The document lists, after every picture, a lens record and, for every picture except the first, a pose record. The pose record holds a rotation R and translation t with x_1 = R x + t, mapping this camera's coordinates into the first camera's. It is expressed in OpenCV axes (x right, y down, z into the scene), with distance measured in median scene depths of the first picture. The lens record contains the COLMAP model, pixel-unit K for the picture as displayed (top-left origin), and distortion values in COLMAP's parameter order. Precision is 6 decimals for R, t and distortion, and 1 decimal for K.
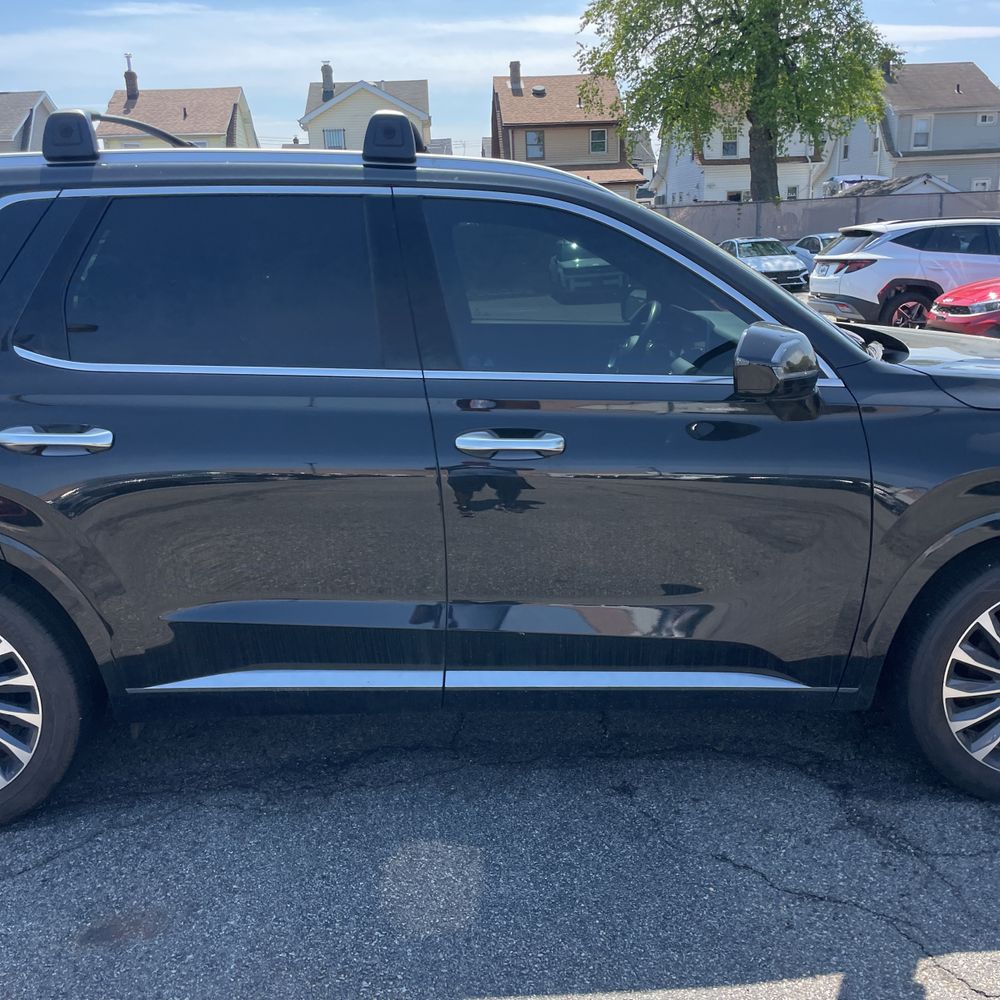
lens RADIAL K [[983.0, 0, 500.3], [0, 983.0, 519.8], [0, 0, 1]] dist [0.052365, -0.027517]
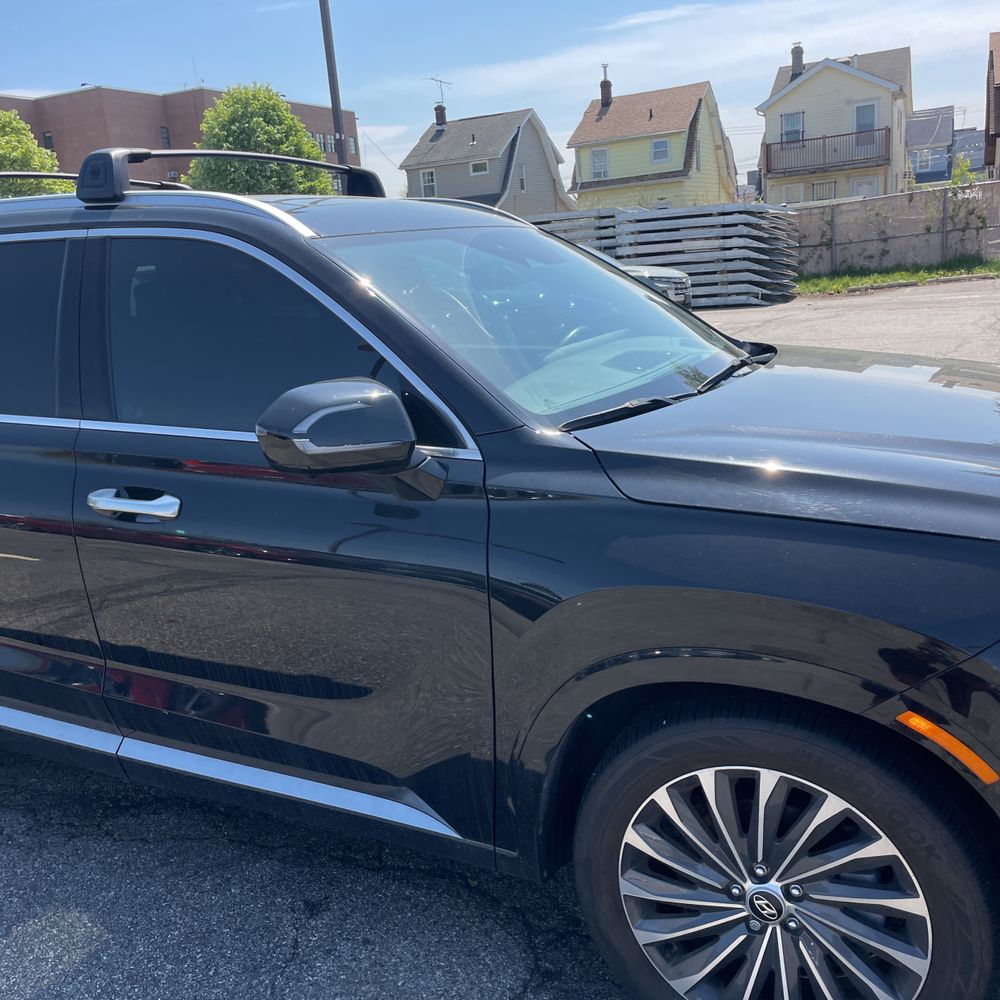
lens RADIAL K [[992.1, 0, 487.9], [0, 992.1, 501.7], [0, 0, 1]] dist [0.054620, -0.058755]
pose [[0.888699, 0.070728, -0.453004, 0.607413], [-0.075326, 0.997128, 0.007909, -0.094150], [0.452262, 0.027095, 0.891474, 0.270889]]
